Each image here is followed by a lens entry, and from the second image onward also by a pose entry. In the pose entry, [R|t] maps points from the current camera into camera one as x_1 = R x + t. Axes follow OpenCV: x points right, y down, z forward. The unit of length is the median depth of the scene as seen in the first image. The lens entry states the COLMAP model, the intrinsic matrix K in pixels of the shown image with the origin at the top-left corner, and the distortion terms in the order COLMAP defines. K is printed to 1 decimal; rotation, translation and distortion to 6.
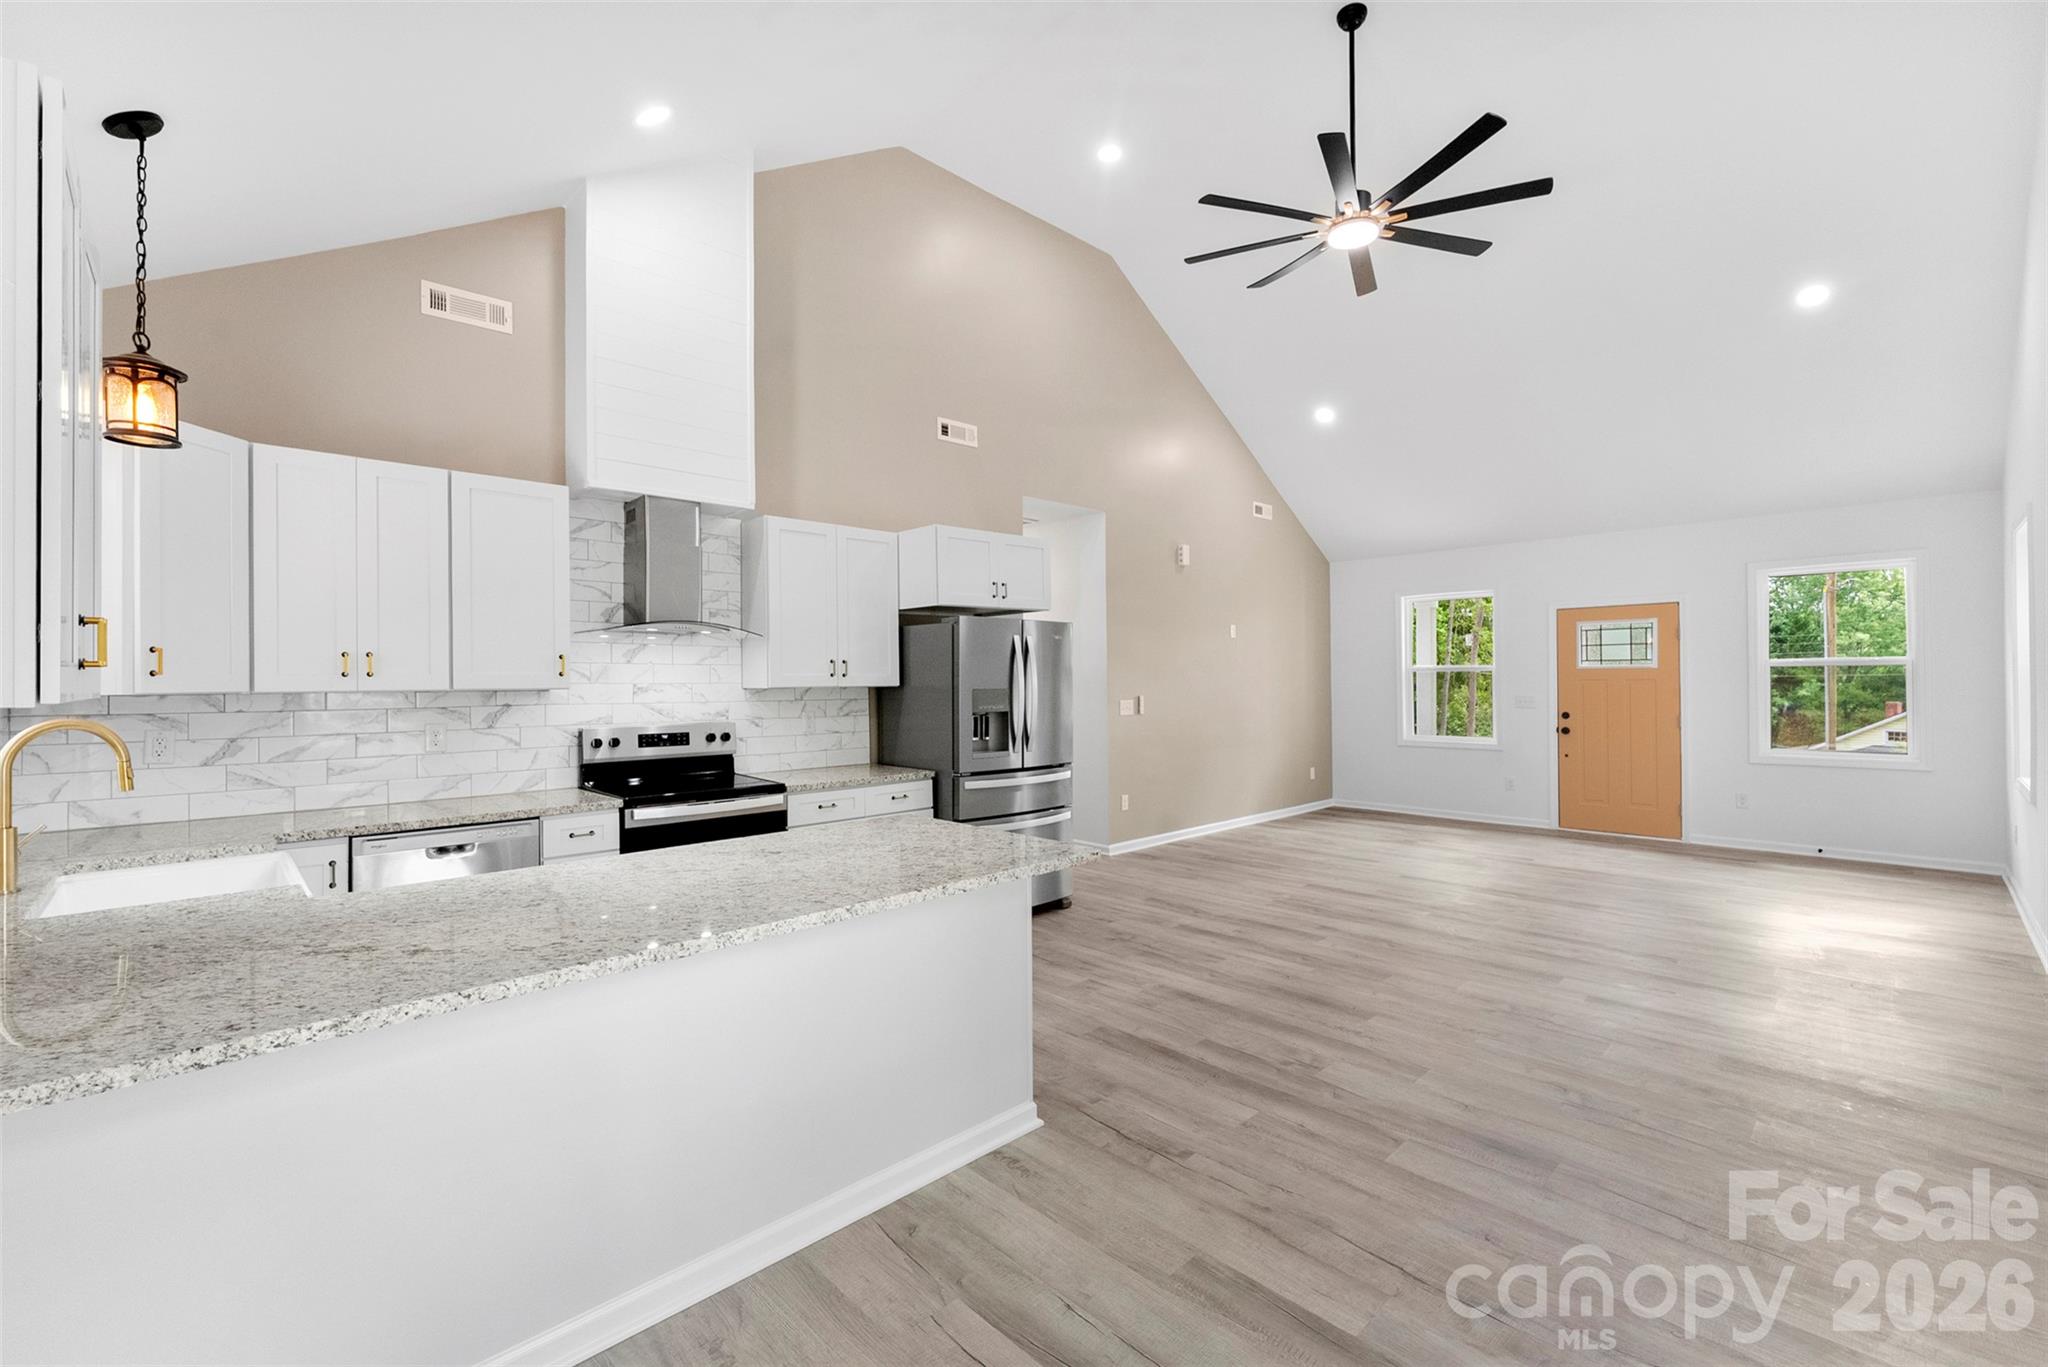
lens RADIAL K [[851.5, 0, 1016.0], [0, 851.5, 675.7], [0, 0, 1]] dist [-0.001808, -0.000214]
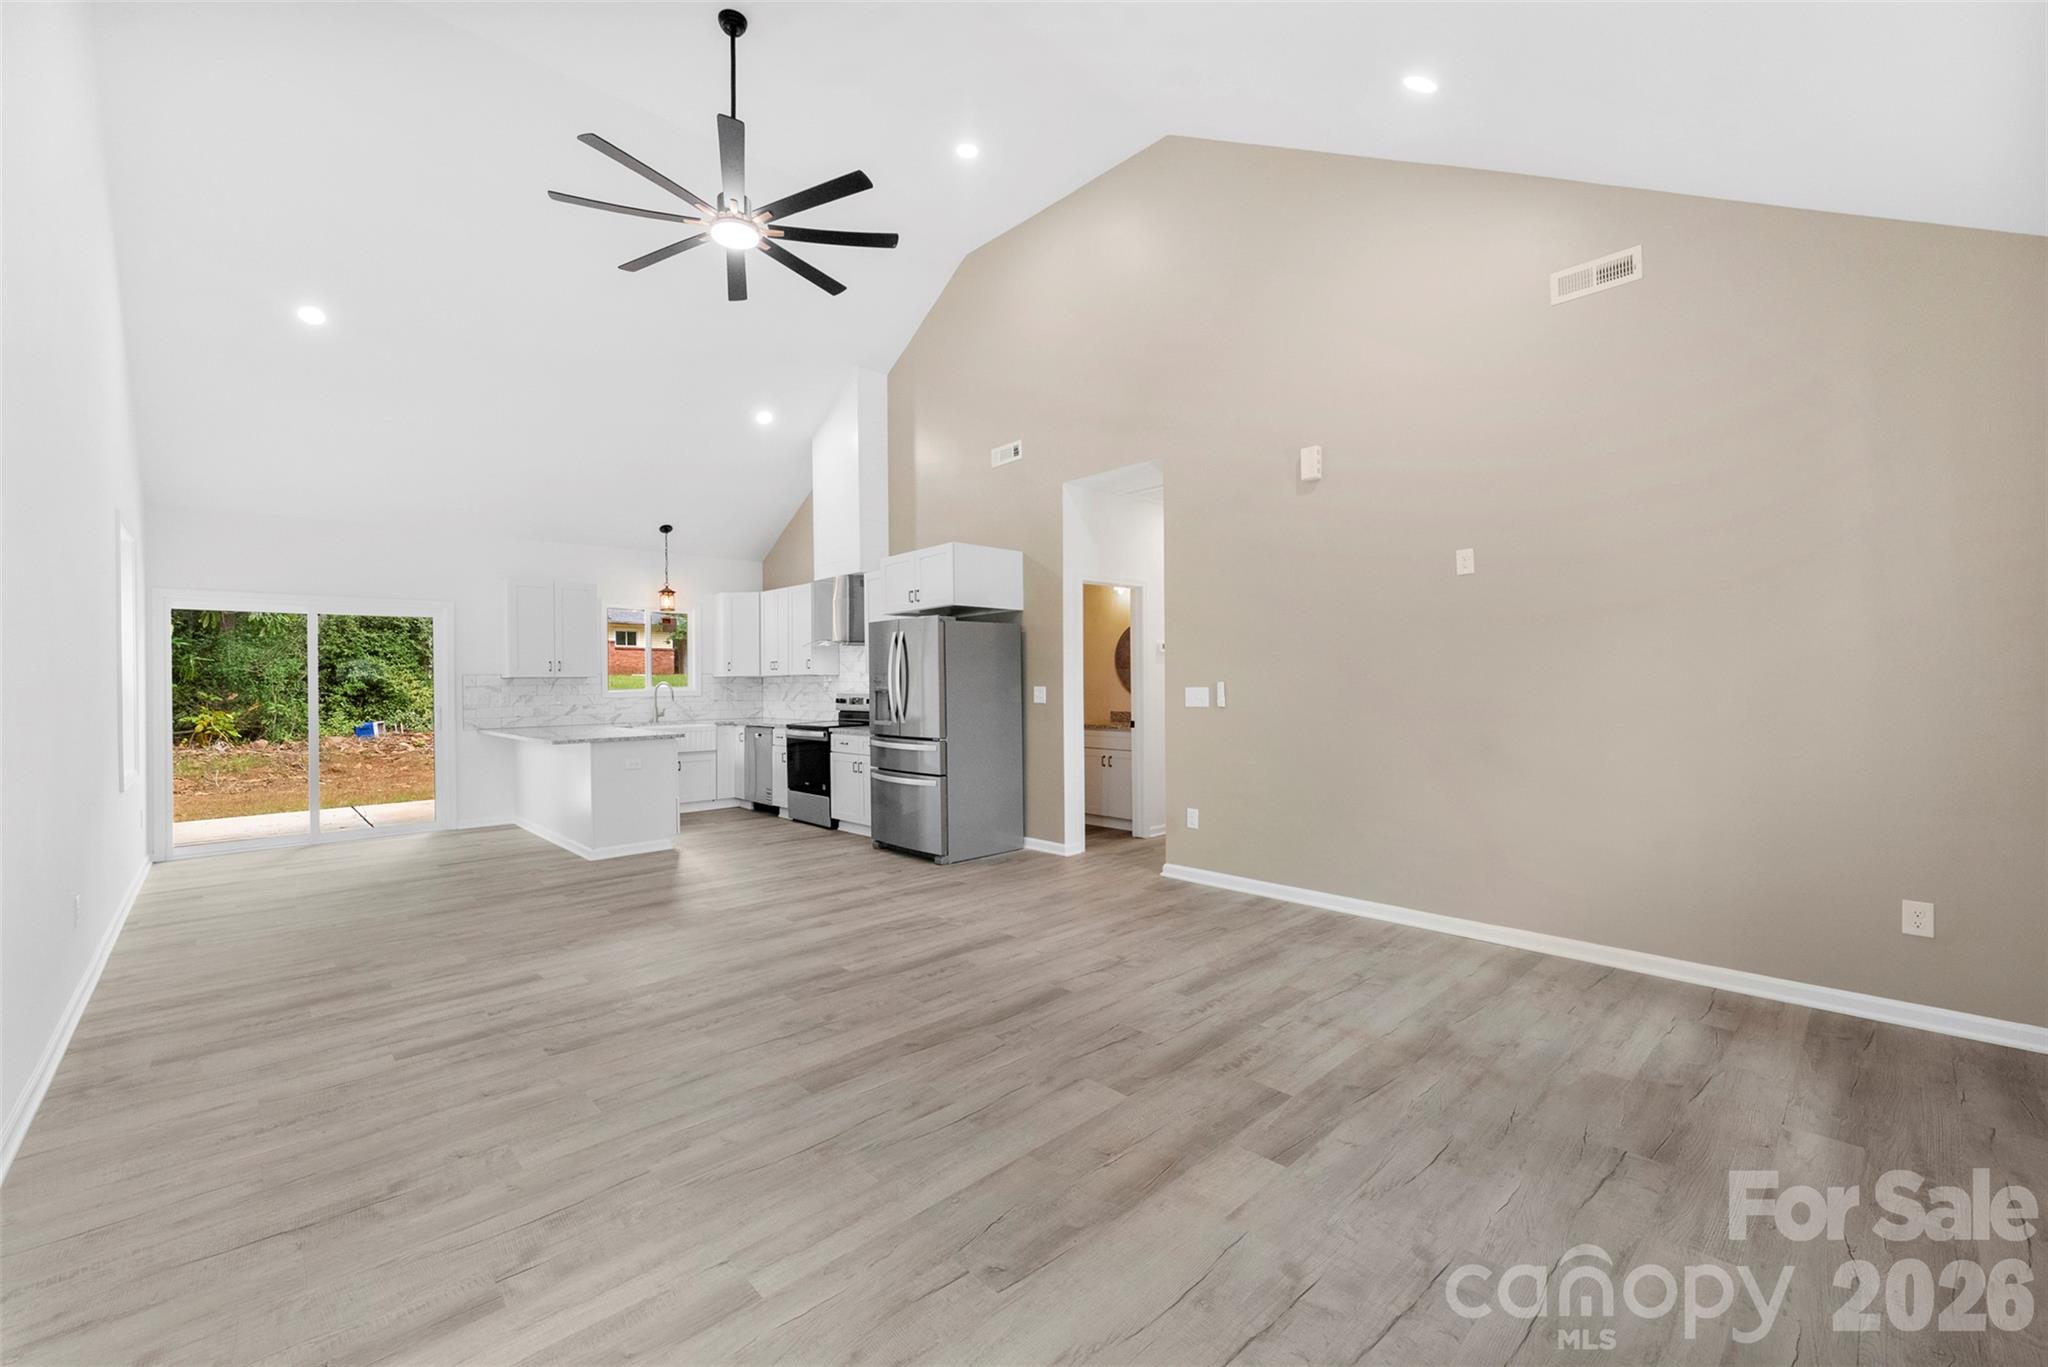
lens RADIAL K [[830.5, 0, 1022.0], [0, 830.5, 676.2], [0, 0, 1]] dist [0.000668, 0.000106]
pose [[-0.000384, -0.001936, -0.999998, 1.366358], [0.018185, 0.999833, -0.001942, 0.027648], [0.999835, -0.018186, -0.000349, 1.301337]]
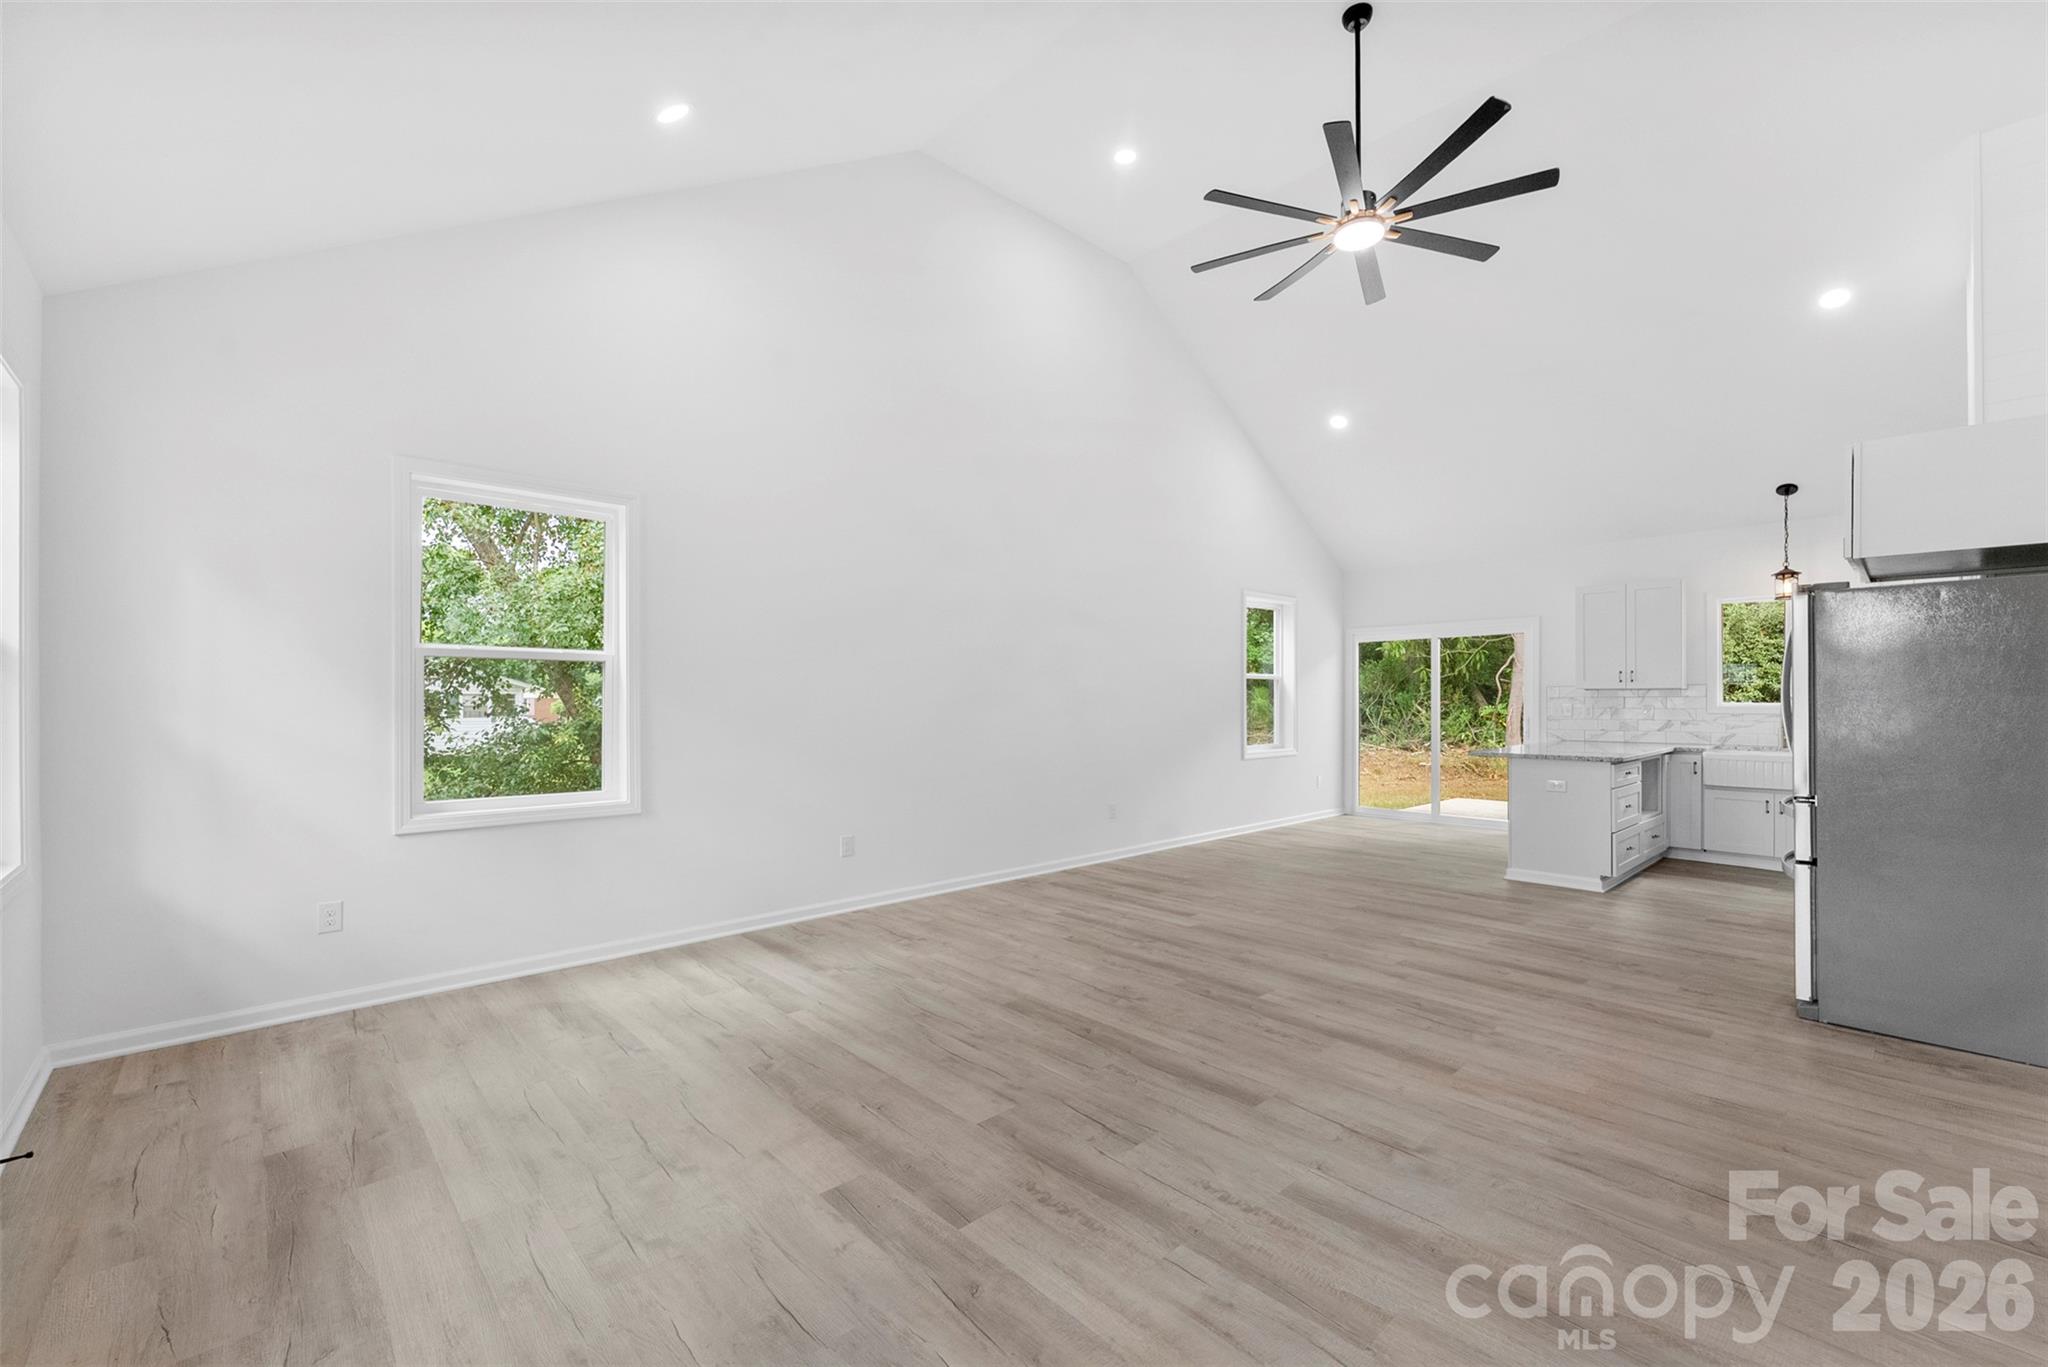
lens RADIAL K [[843.0, 0, 1023.6], [0, 843.0, 689.9], [0, 0, 1]] dist [-0.000107, -0.000099]
pose [[-0.999934, 0.003488, 0.010911, 0.760647], [0.003306, 0.999857, -0.016606, 0.033937], [-0.010967, -0.016568, -0.999803, 1.935235]]
